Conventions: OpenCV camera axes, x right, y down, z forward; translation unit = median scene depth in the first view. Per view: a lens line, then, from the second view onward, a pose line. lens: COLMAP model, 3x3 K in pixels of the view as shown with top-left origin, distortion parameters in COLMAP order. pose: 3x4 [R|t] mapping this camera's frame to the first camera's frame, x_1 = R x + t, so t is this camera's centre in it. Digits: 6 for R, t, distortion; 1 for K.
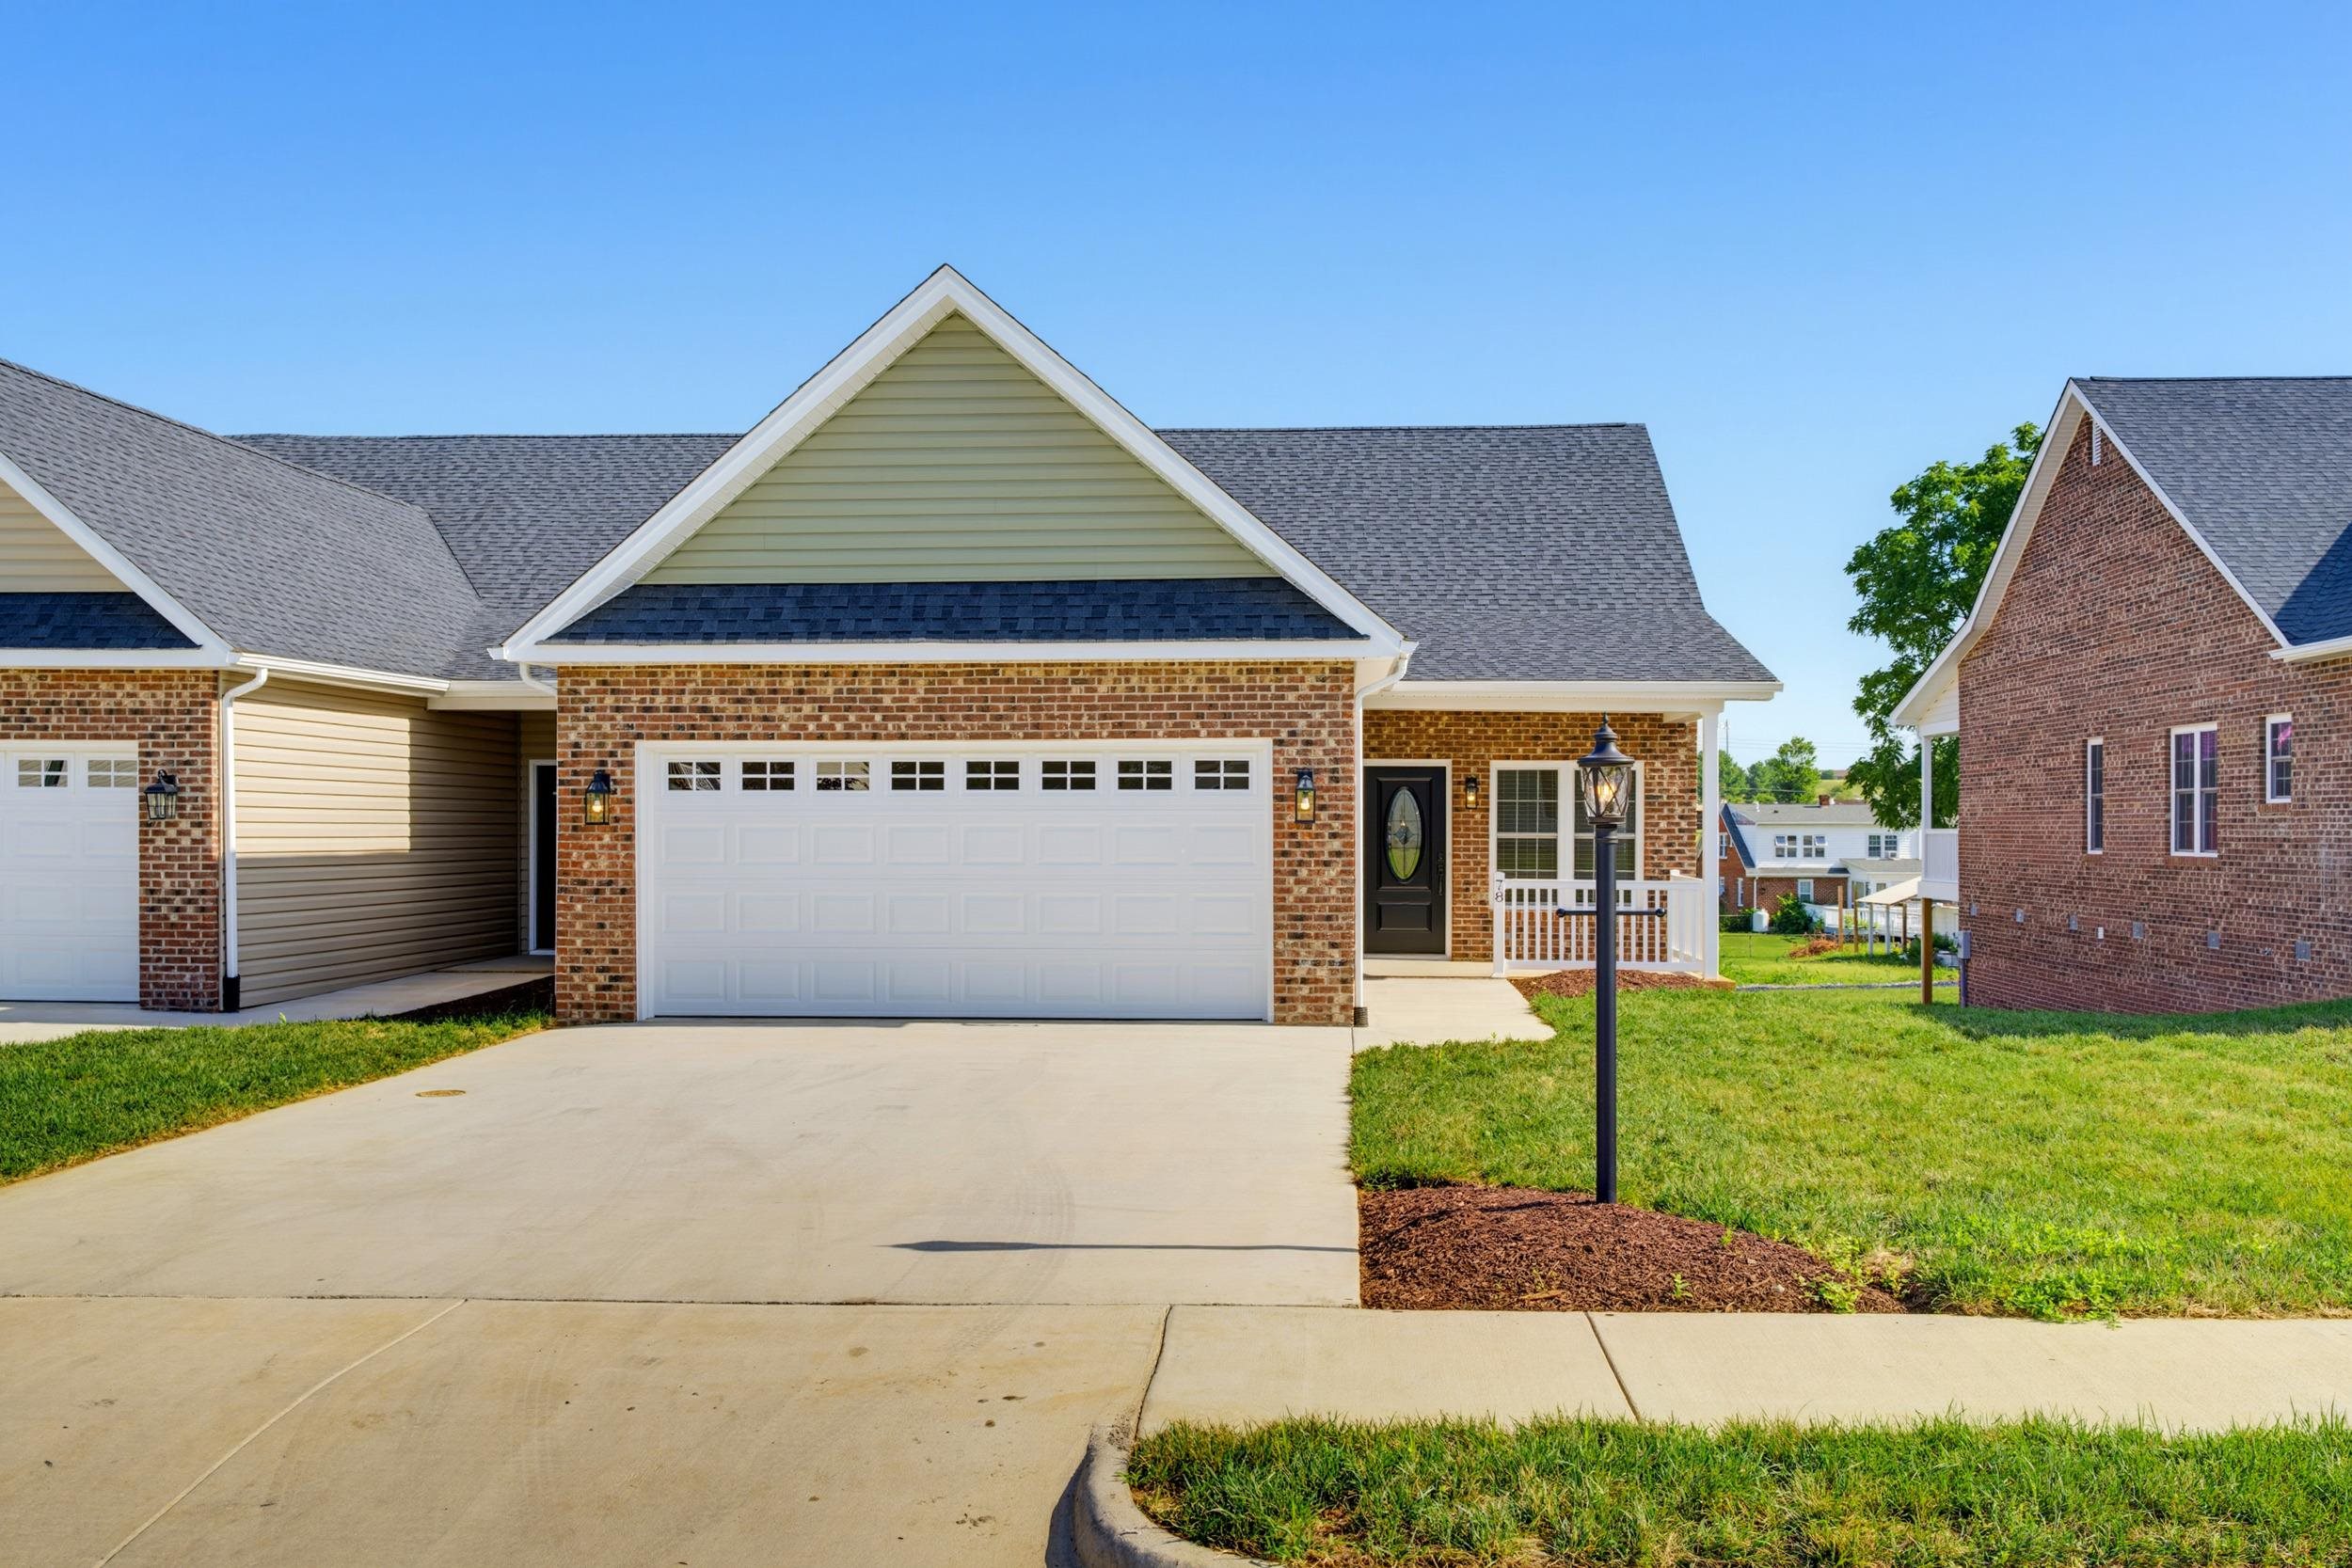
lens RADIAL K [[2189.0, 0, 1168.4], [0, 2189.0, 843.6], [0, 0, 1]] dist [0.004407, 0.127947]
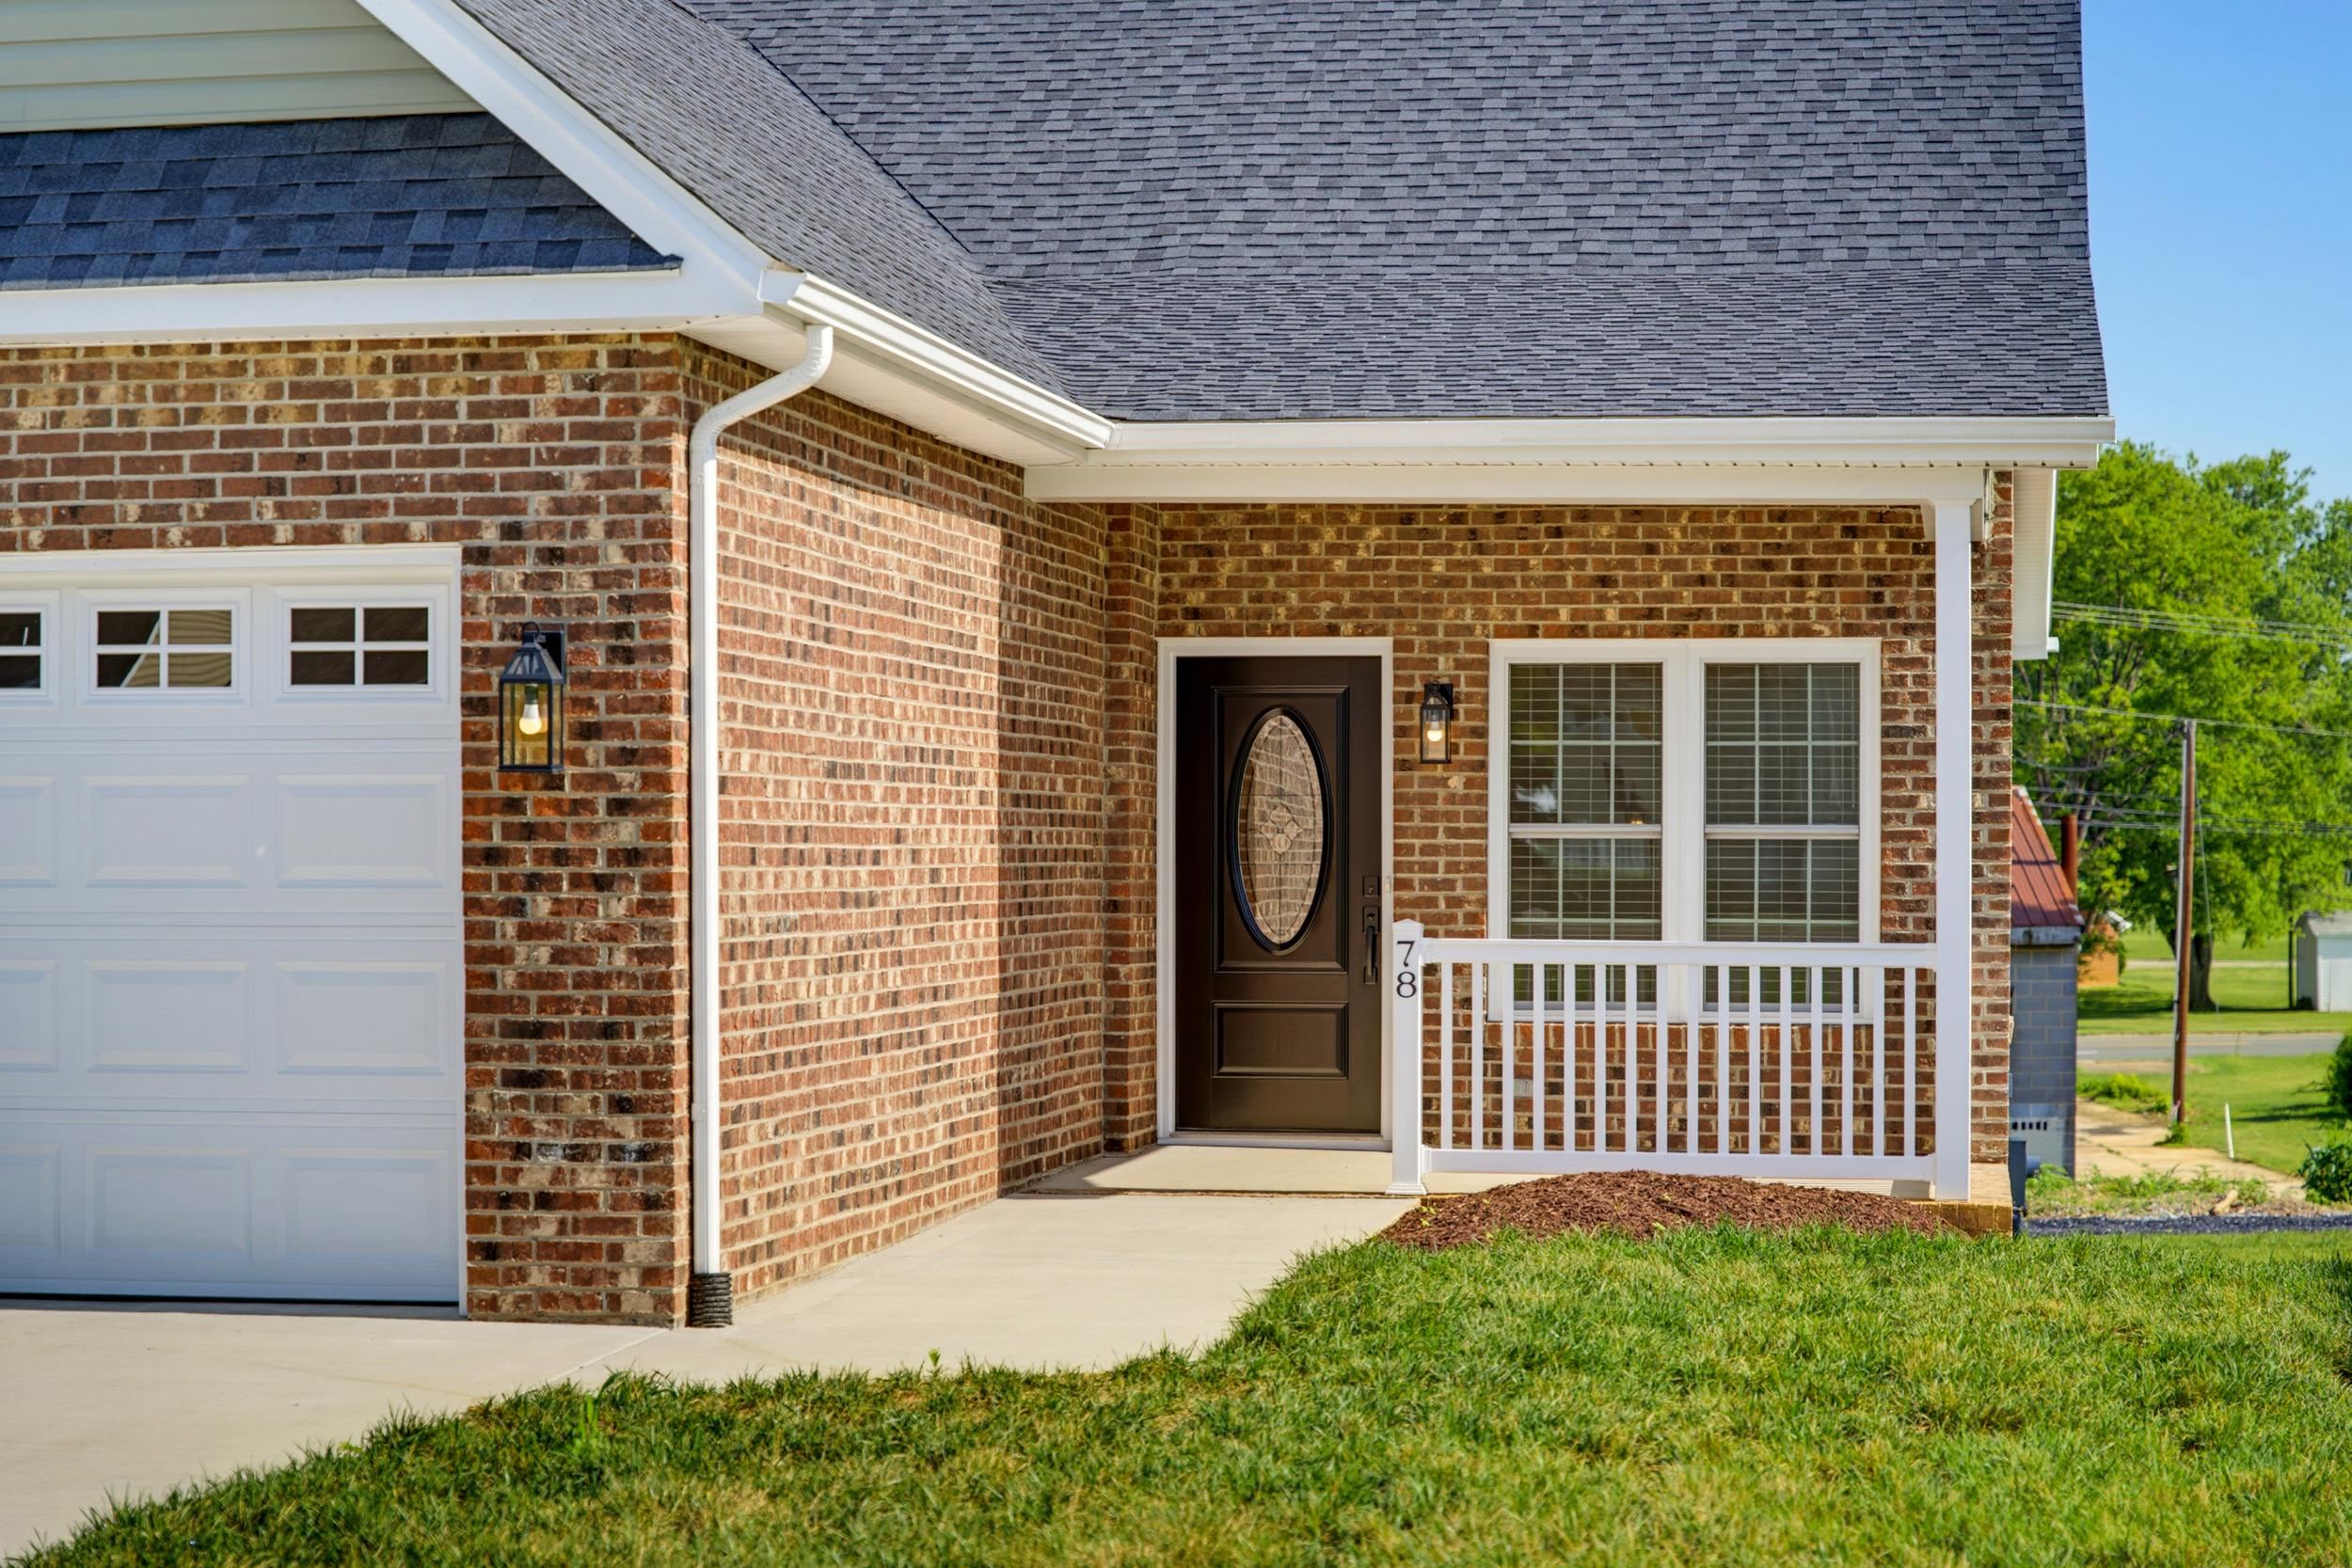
lens RADIAL K [[4696.6, 0, 1181.6], [0, 4696.6, 912.7], [0, 0, 1]] dist [-0.085775, -0.218968]
pose [[0.995313, 0.001027, -0.096702, 0.242817], [-0.000686, 0.999993, 0.003558, 0.011189], [0.096705, -0.003475, 0.995307, 0.221054]]
